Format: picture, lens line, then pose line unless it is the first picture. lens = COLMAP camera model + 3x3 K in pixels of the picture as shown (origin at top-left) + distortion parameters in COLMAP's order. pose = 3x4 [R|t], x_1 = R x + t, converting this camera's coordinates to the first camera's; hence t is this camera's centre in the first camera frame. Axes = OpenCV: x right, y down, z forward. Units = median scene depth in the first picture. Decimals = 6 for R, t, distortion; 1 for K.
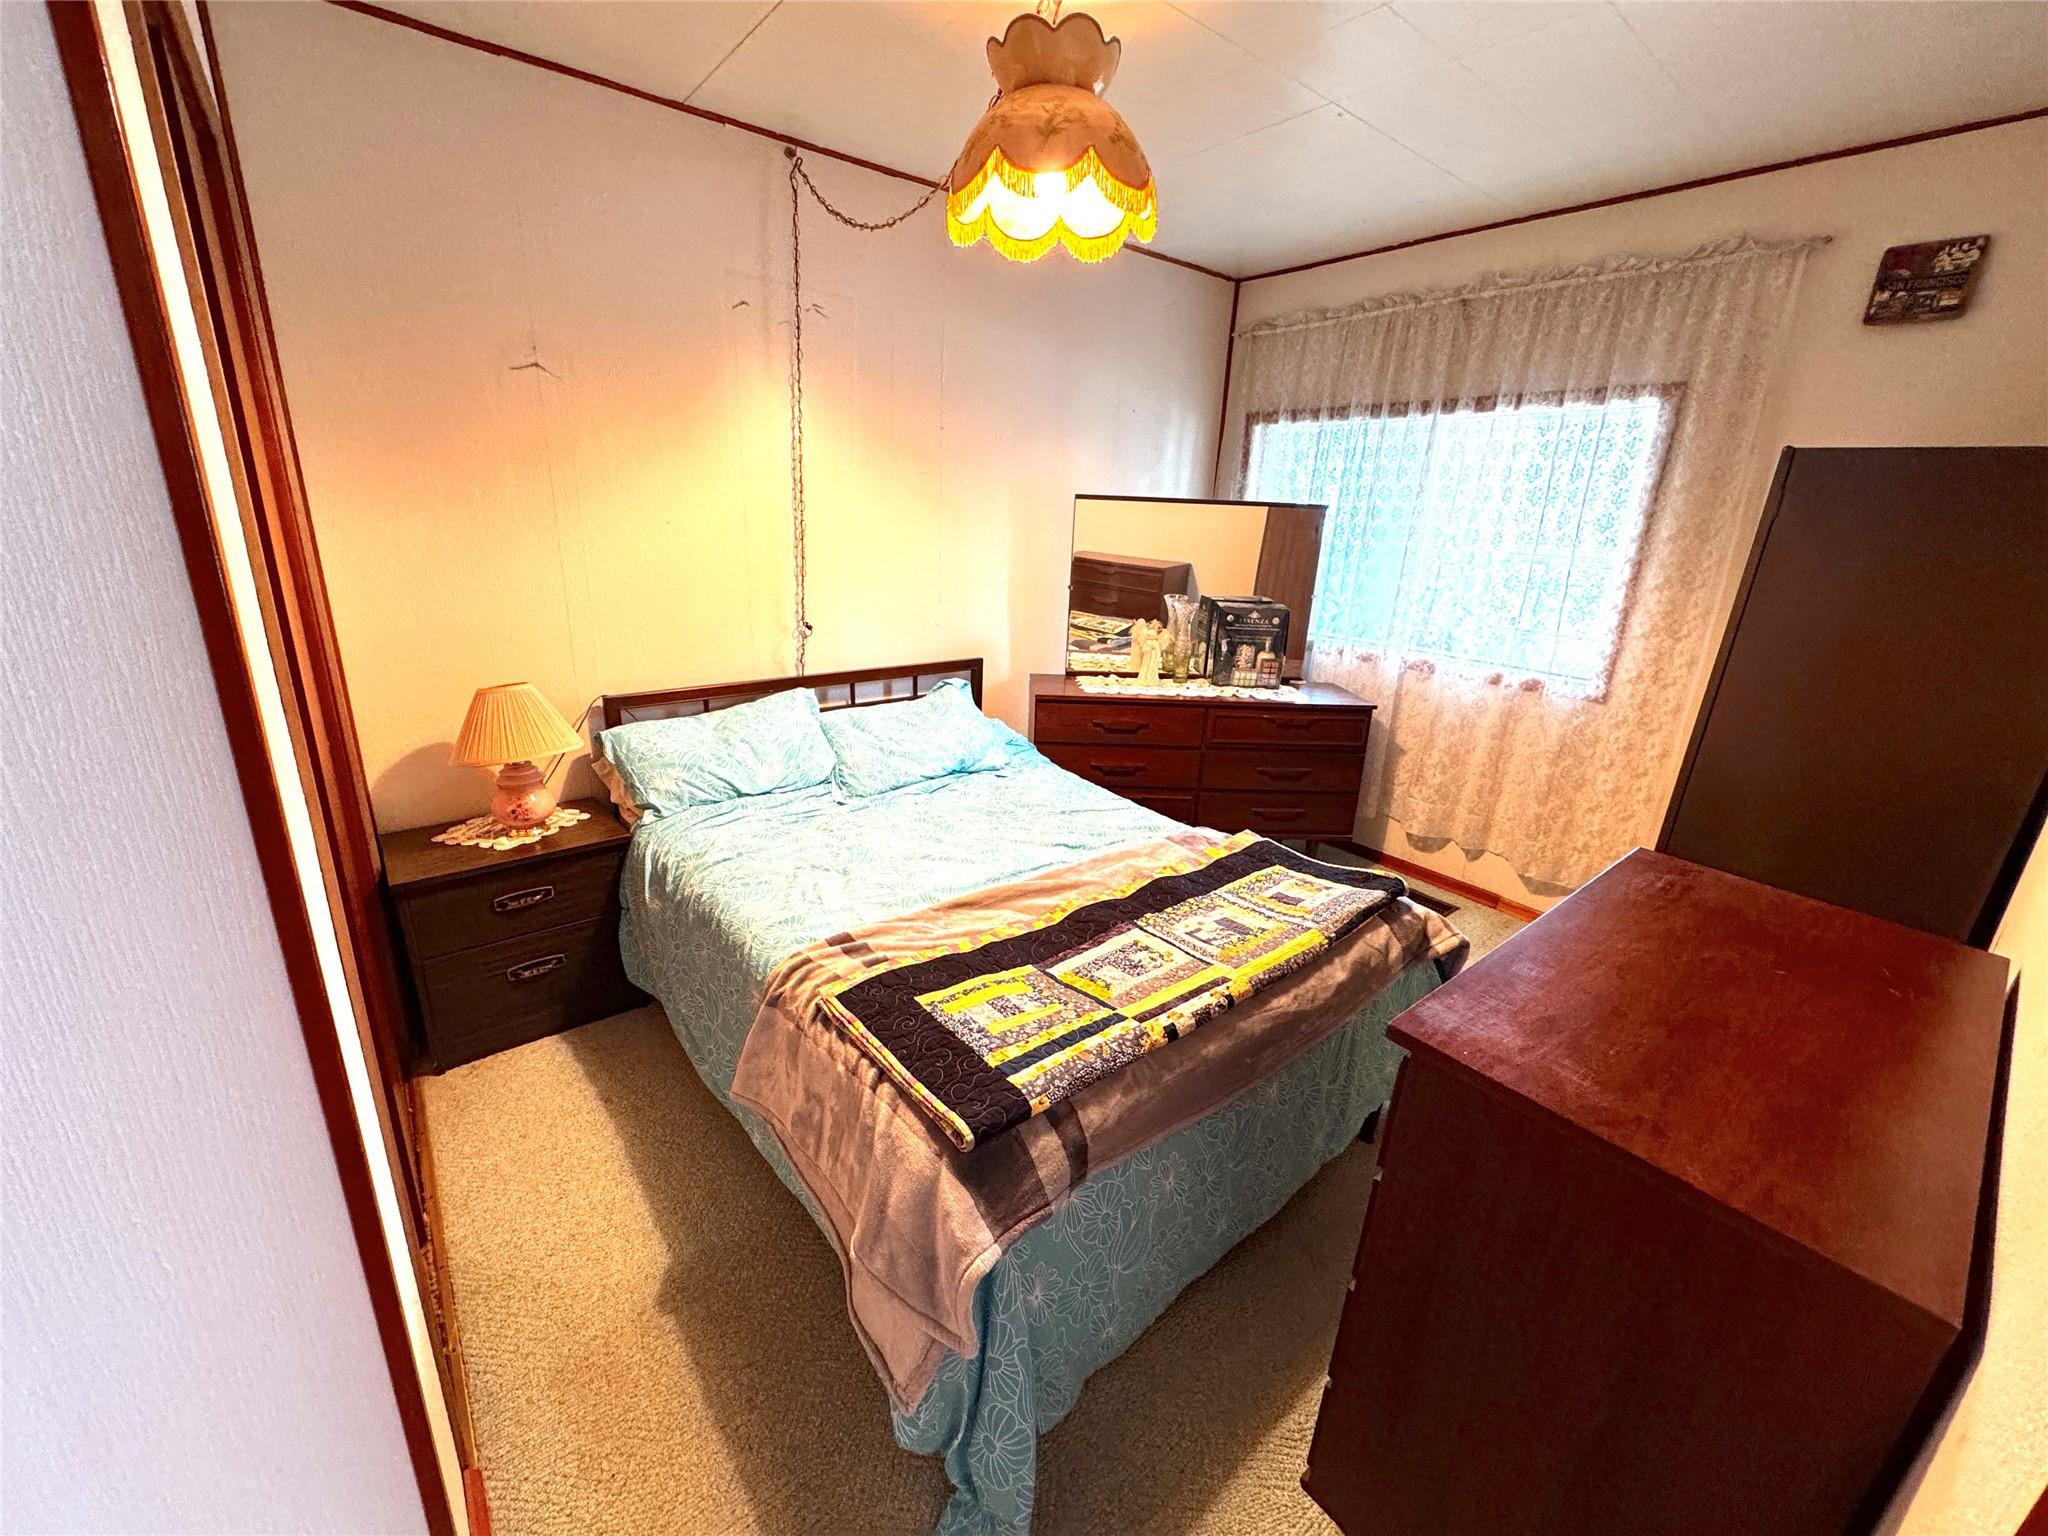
lens RADIAL K [[810.9, 0, 1024.0], [0, 810.9, 768.0], [0, 0, 1]] dist [0.000071, -0.000009]
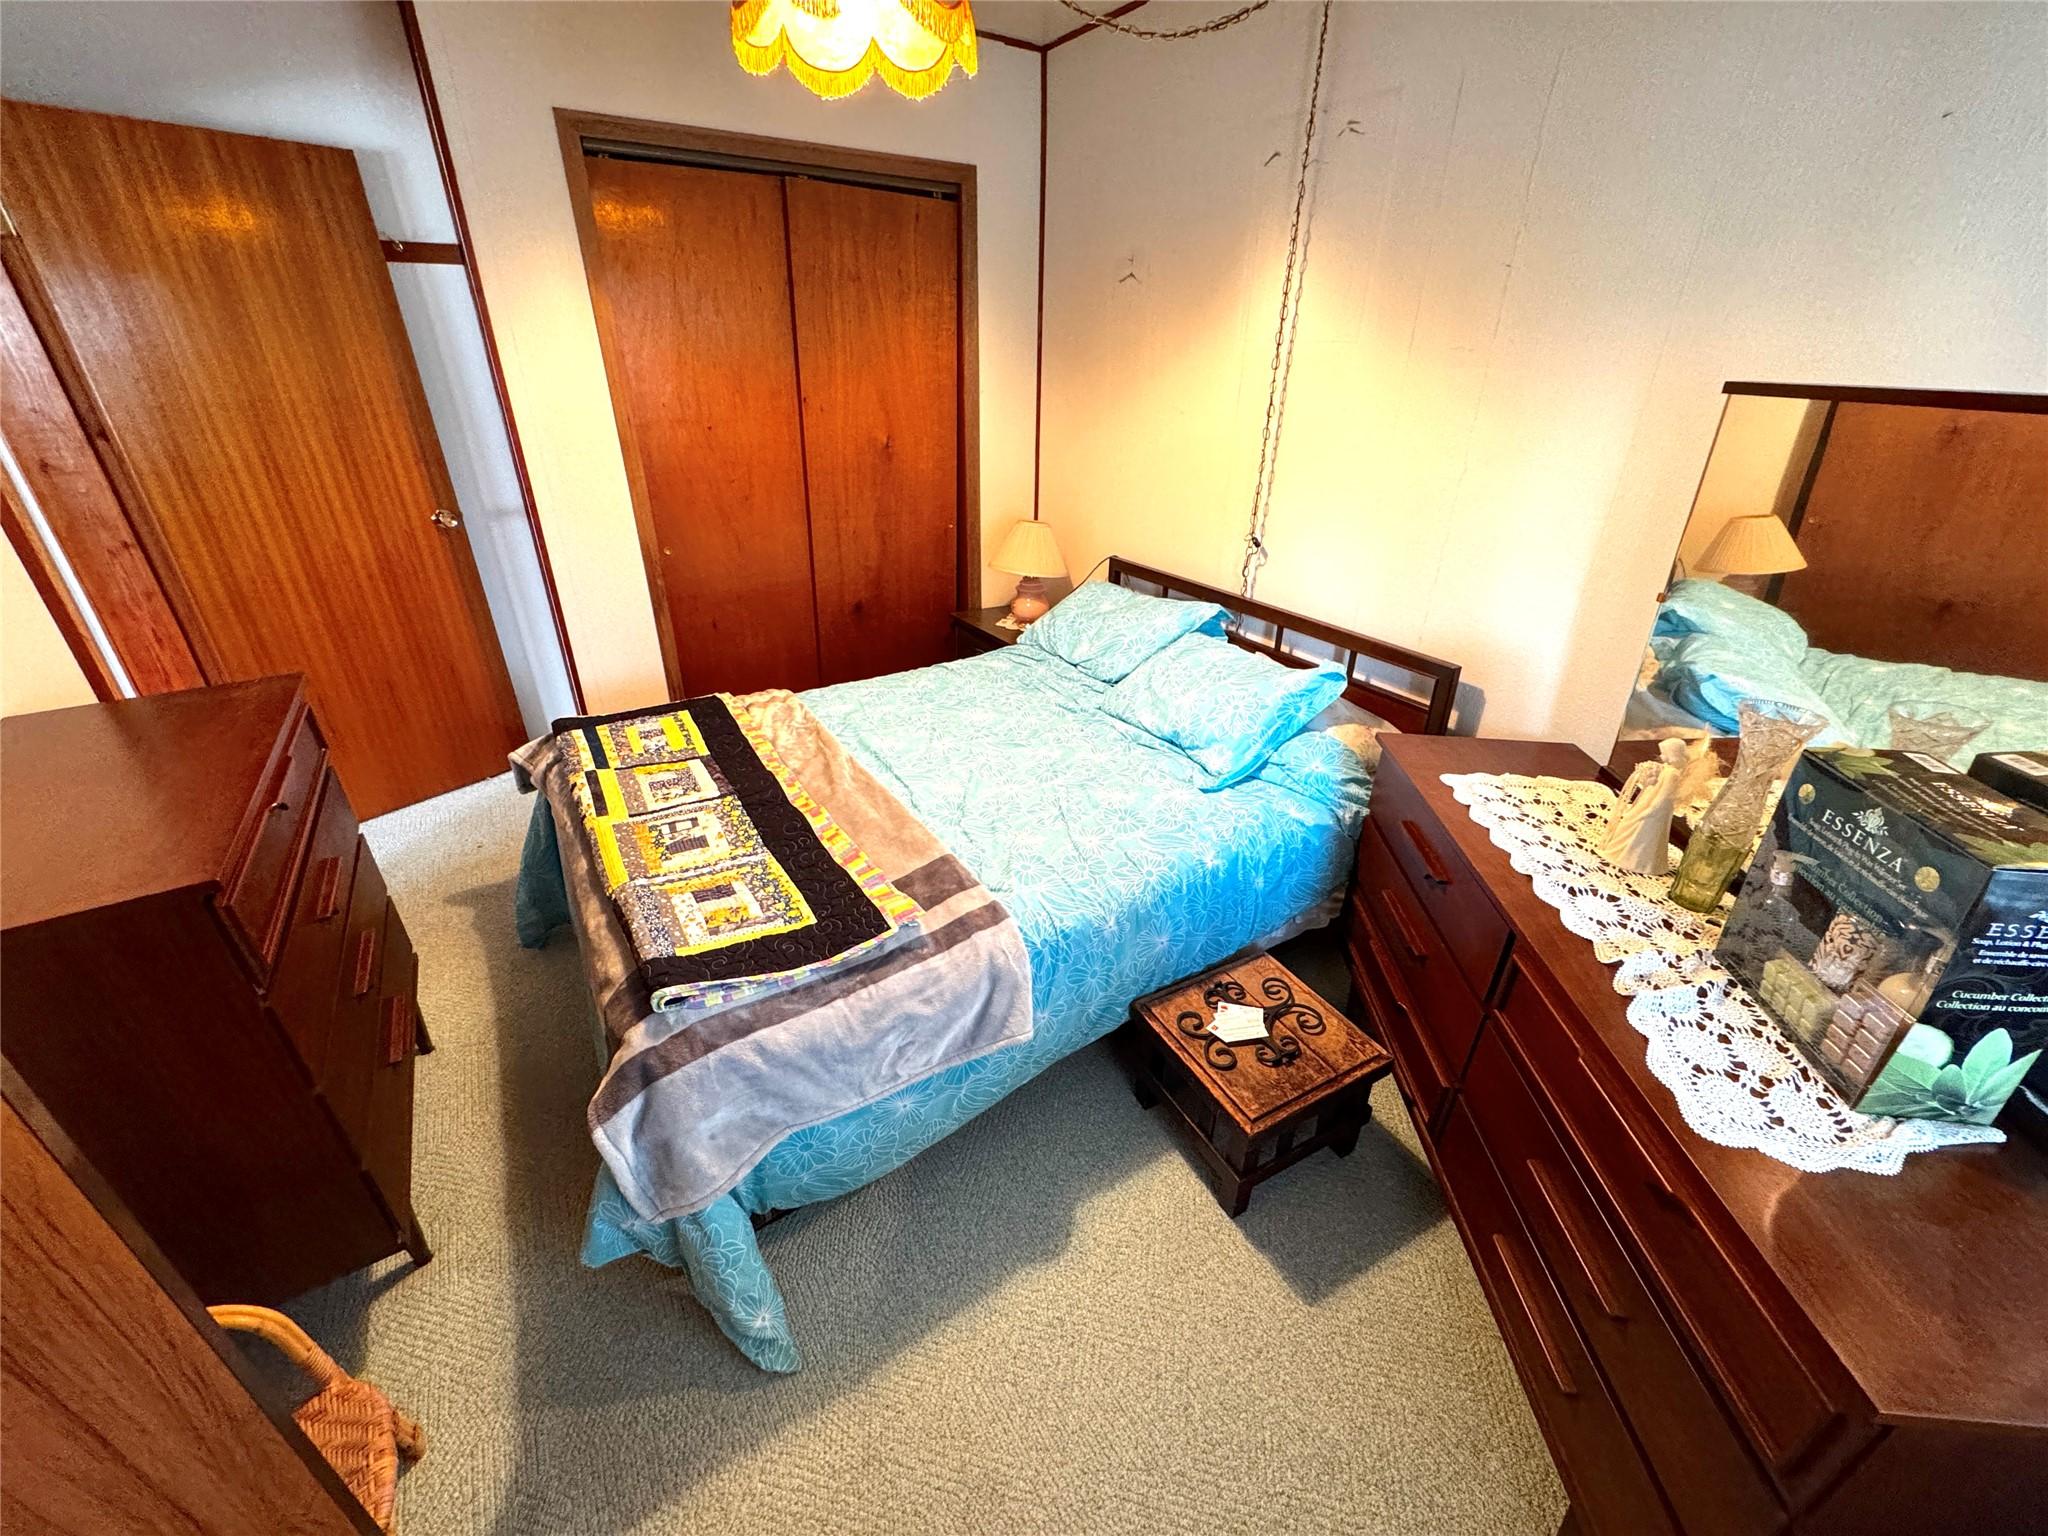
lens RADIAL K [[810.9, 0, 1024.0], [0, 810.9, 768.0], [0, 0, 1]] dist [0.000071, -0.000009]
pose [[-0.106447, 0.421400, -0.900606, 0.728513], [-0.316750, 0.844194, 0.432443, -0.299373], [0.942517, 0.331299, 0.043617, 0.896353]]
